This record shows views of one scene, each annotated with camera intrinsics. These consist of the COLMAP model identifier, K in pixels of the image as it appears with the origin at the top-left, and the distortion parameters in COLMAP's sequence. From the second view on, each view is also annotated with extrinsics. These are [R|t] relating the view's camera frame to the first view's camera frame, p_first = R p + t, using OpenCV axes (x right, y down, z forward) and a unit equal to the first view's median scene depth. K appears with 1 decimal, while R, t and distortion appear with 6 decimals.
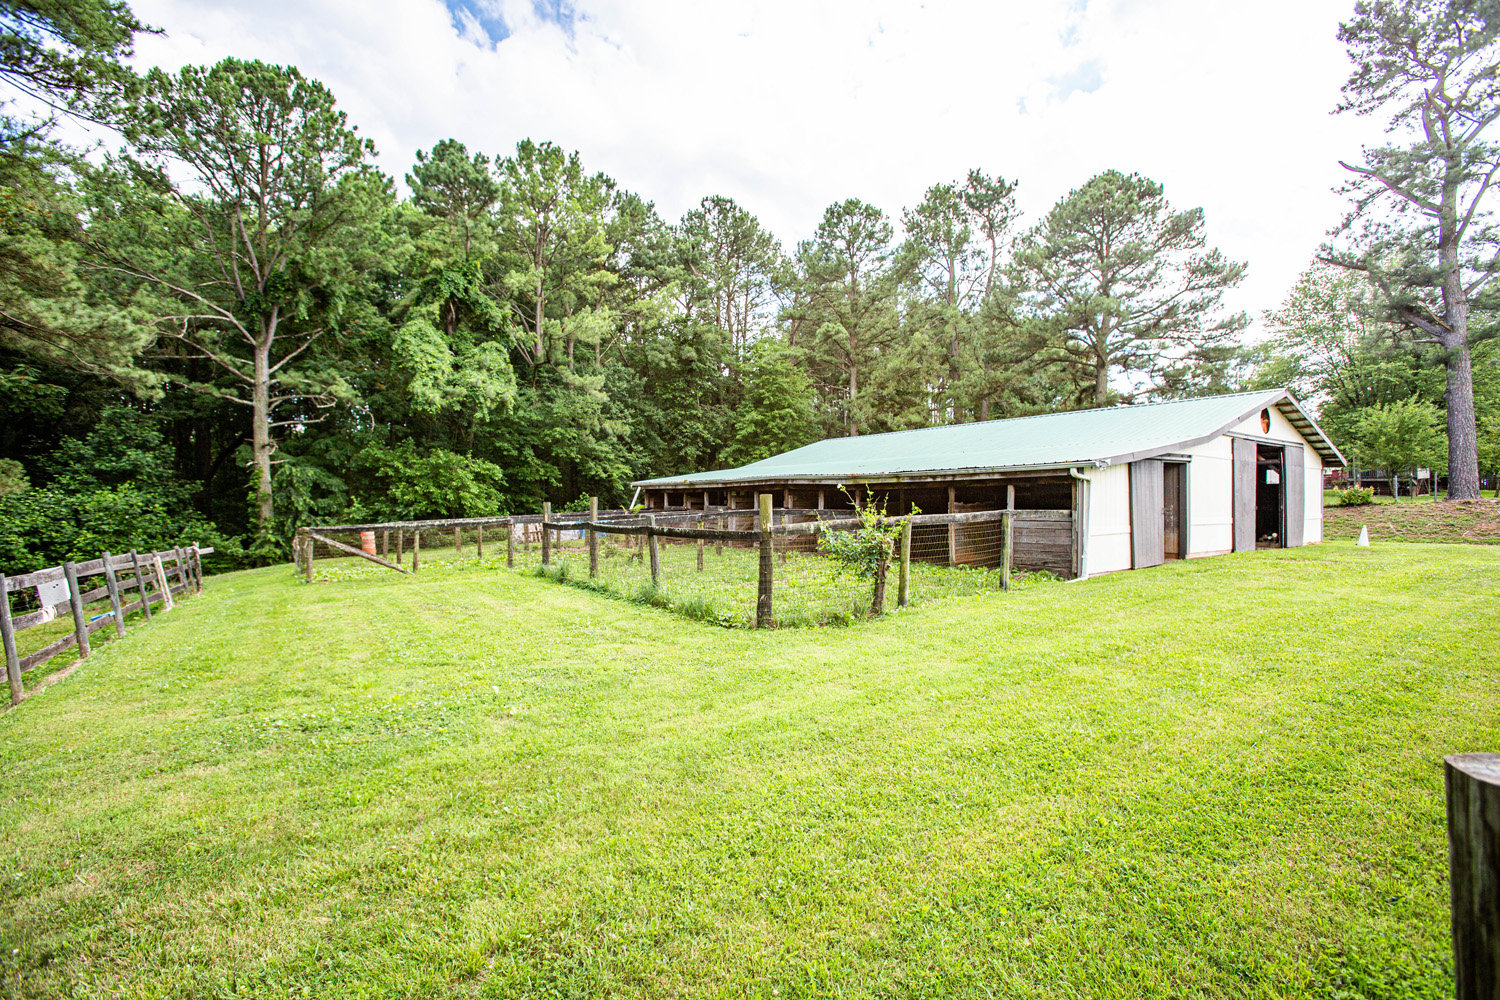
lens RADIAL K [[802.9, 0, 750.0], [0, 802.9, 500.0], [0, 0, 1]] dist [-0.000713, 0.044472]
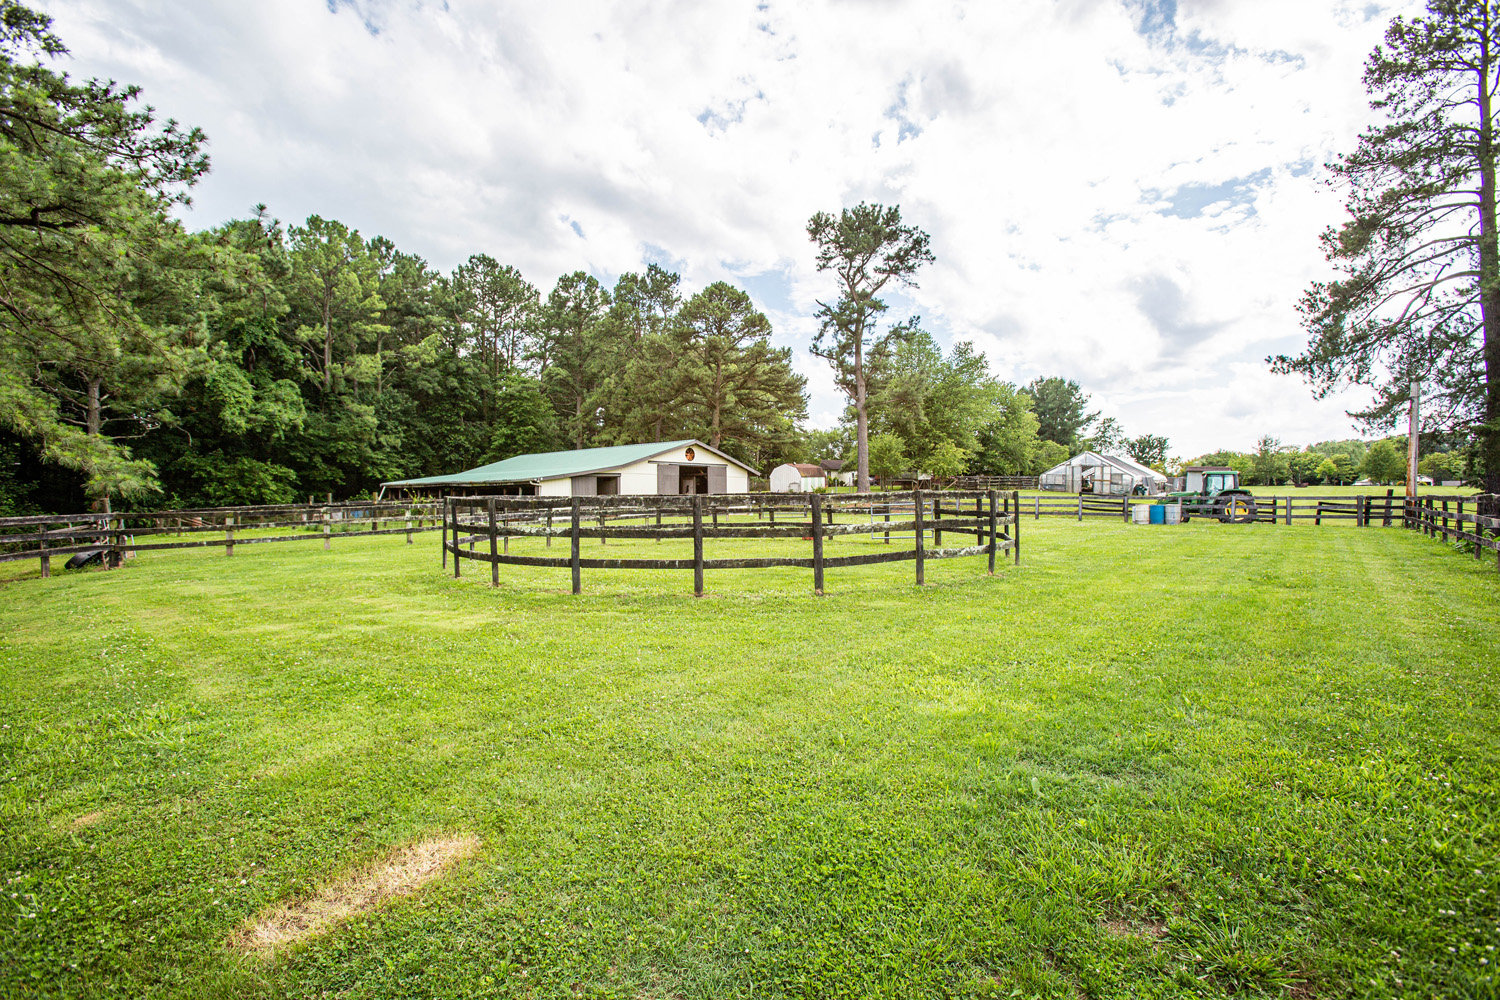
lens RADIAL K [[802.9, 0, 750.0], [0, 802.9, 500.0], [0, 0, 1]] dist [-0.000713, 0.044472]
pose [[0.979772, -0.007191, 0.199989, 0.170463], [0.005659, 0.999950, 0.008232, 0.001986], [-0.200038, -0.006934, 0.979764, -0.489096]]
